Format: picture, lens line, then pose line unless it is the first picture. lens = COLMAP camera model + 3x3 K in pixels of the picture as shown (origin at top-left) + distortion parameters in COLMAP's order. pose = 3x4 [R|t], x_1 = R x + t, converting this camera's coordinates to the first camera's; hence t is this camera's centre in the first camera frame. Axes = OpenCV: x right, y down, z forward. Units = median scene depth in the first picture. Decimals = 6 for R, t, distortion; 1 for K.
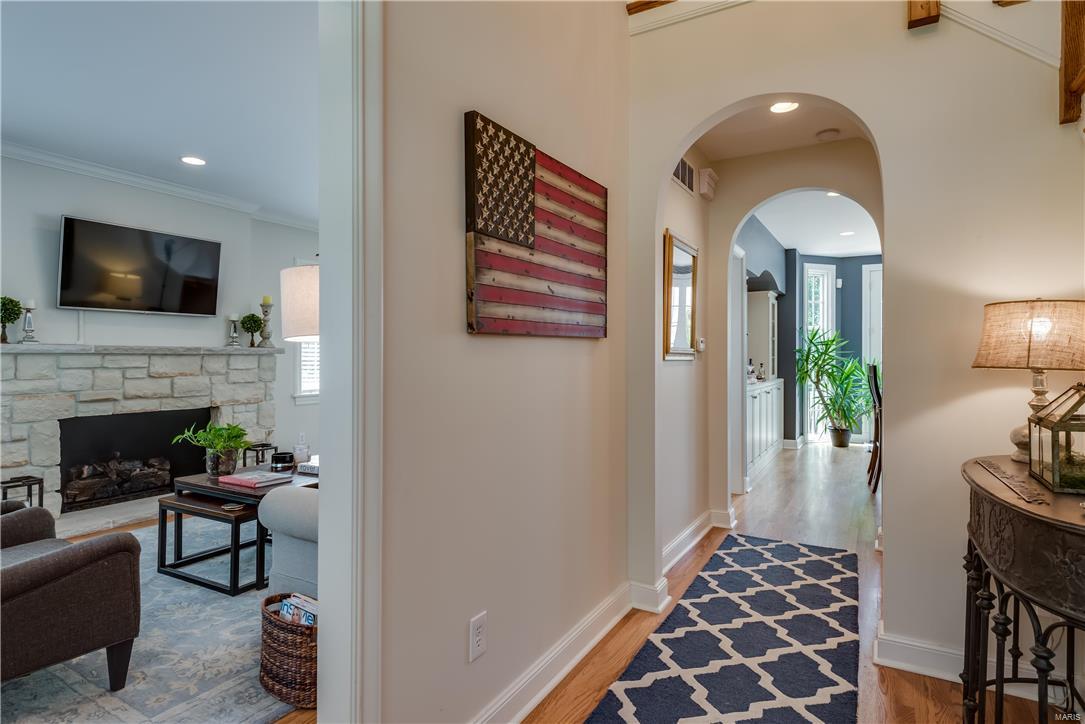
lens RADIAL K [[586.1, 0, 543.9], [0, 586.1, 358.3], [0, 0, 1]] dist [0.005843, -0.003728]
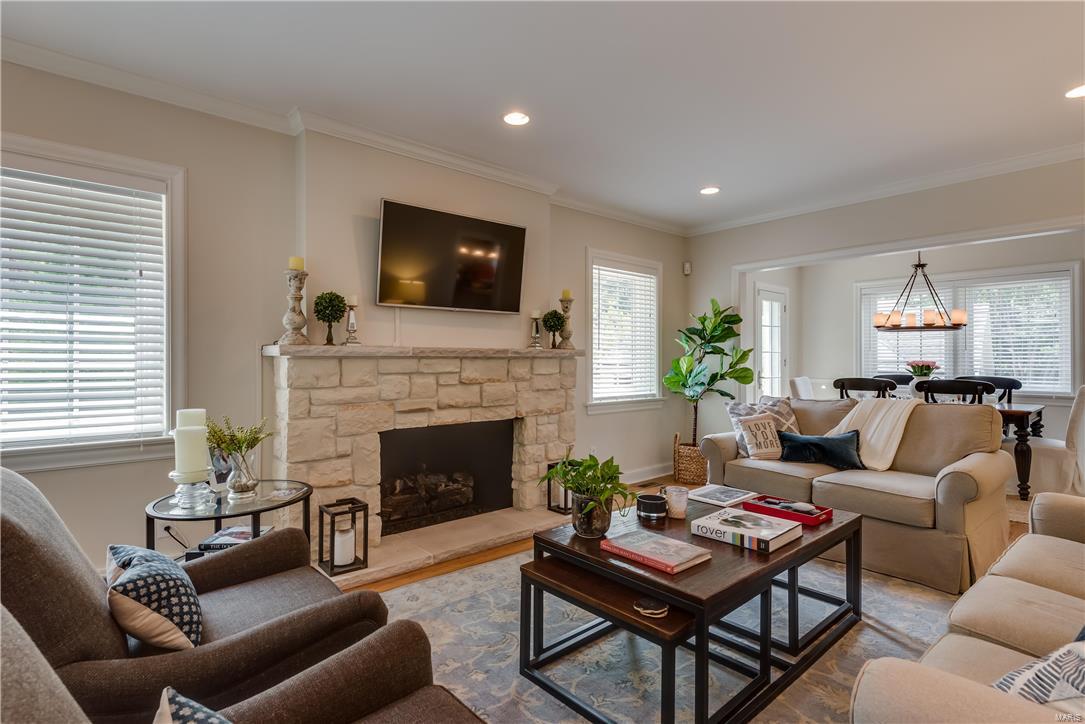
lens RADIAL K [[529.8, 0, 538.0], [0, 529.8, 359.3], [0, 0, 1]] dist [0.002343, -0.000771]
pose [[0.944273, -0.002459, -0.329153, -0.316281], [0.001587, 0.999994, -0.002918, -0.001475], [0.329158, 0.002234, 0.944272, 0.307335]]
